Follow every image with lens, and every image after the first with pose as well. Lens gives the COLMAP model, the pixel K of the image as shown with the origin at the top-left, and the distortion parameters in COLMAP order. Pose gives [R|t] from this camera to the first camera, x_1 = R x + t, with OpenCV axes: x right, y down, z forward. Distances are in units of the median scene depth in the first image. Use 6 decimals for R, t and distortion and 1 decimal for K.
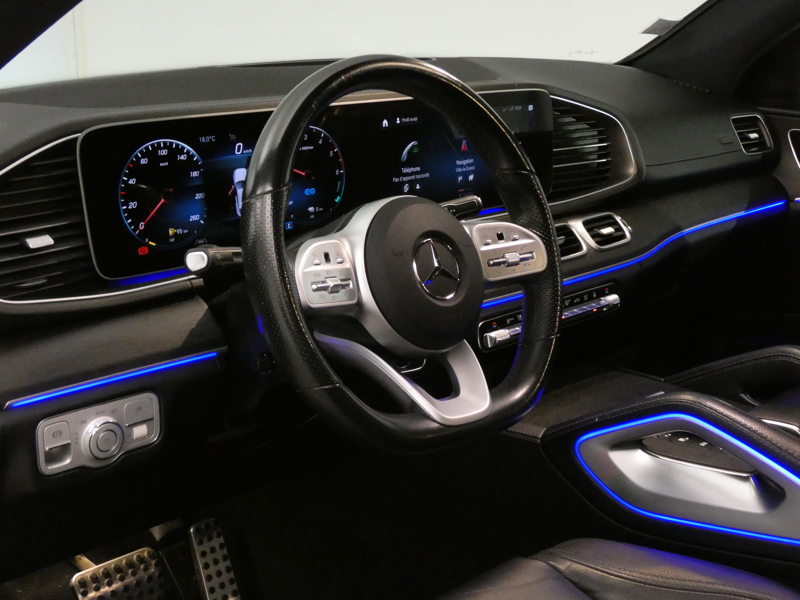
lens RADIAL K [[1142.3, 0, 399.2], [0, 1142.3, 303.7], [0, 0, 1]] dist [0.044698, 0.000000]
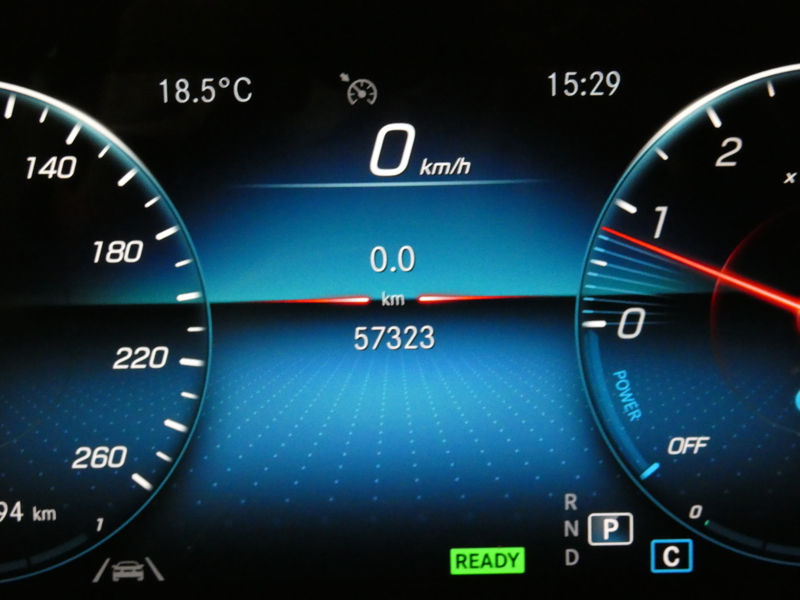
lens RADIAL K [[1983.2, 0, 400.3], [0, 1983.2, 299.9], [0, 0, 1]] dist [0.090800, 0.000000]
pose [[0.726183, 0.157574, -0.669200, 0.096770], [-0.161956, 0.985194, 0.056233, -0.129207], [0.668153, 0.067546, 0.740951, 0.744836]]
